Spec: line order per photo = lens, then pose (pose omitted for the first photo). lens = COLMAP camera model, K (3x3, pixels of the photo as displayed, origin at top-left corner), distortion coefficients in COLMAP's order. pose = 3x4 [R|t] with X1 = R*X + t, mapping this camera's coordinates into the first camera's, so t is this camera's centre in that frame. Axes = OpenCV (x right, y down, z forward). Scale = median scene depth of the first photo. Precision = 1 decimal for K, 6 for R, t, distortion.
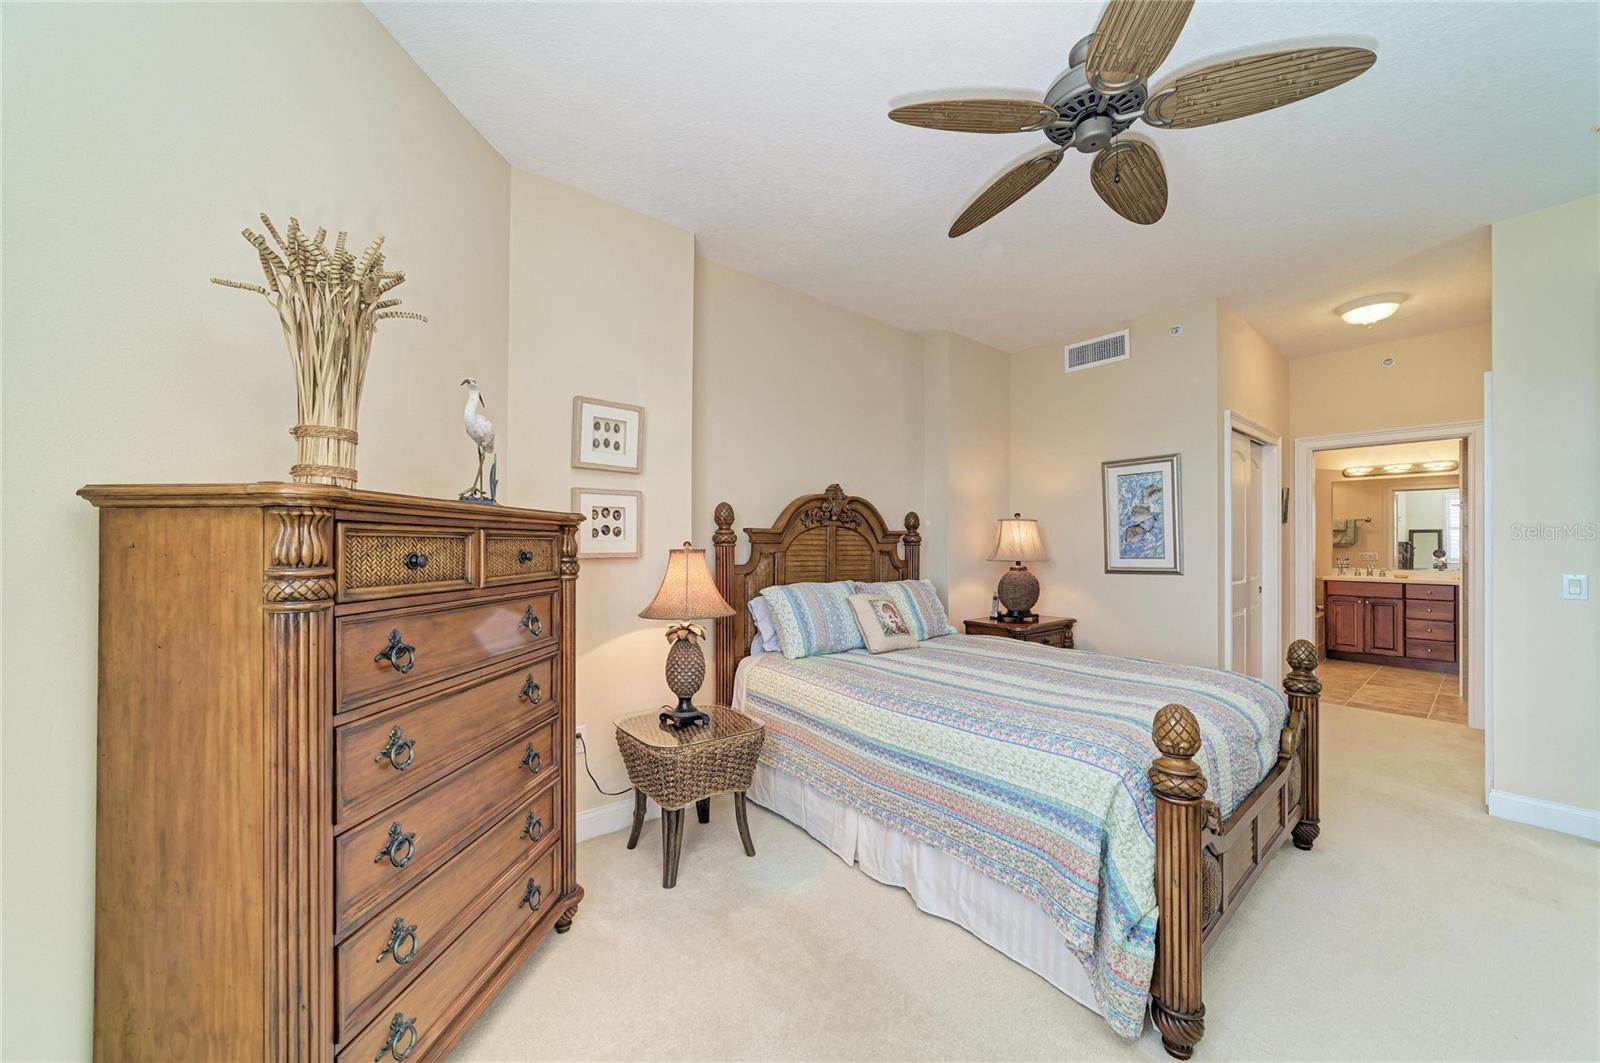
lens RADIAL K [[575.4, 0, 817.0], [0, 575.4, 539.8], [0, 0, 1]] dist [-0.006066, 0.000259]
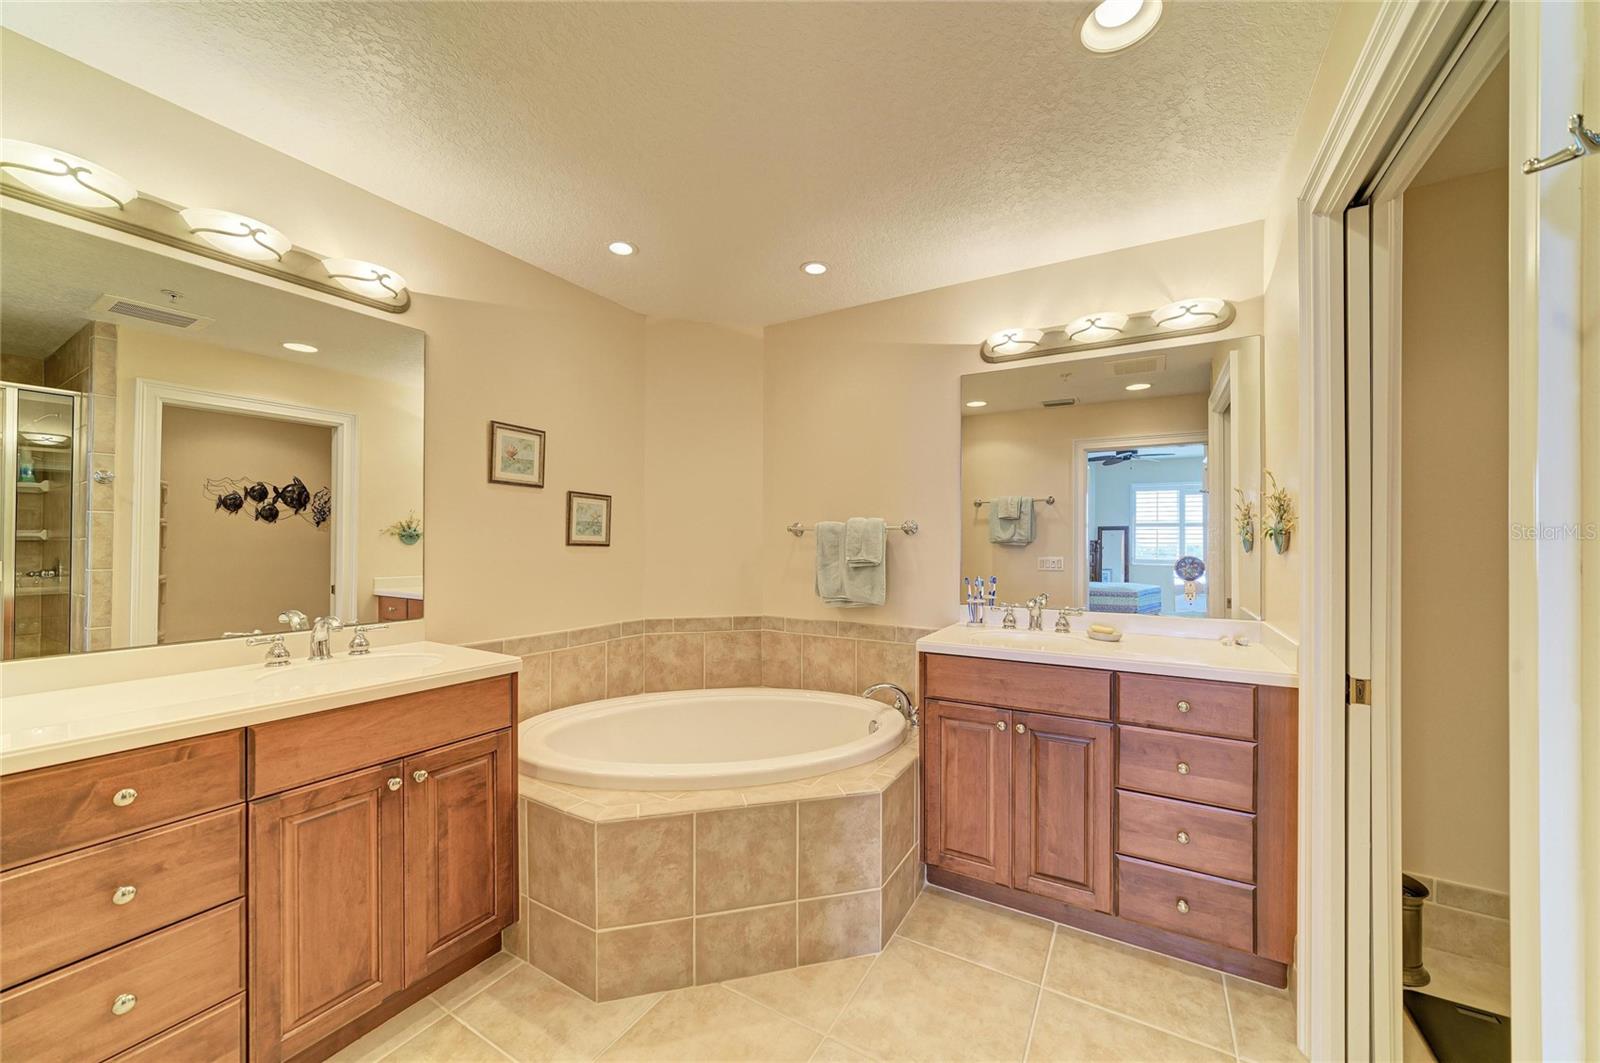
lens RADIAL K [[575.4, 0, 817.0], [0, 575.4, 539.8], [0, 0, 1]] dist [-0.006066, 0.000259]
pose [[0.937449, 0.003520, 0.348105, 0.710827], [-0.004219, 0.999990, 0.001249, 0.006803], [-0.348097, -0.002640, 0.937455, 0.708251]]
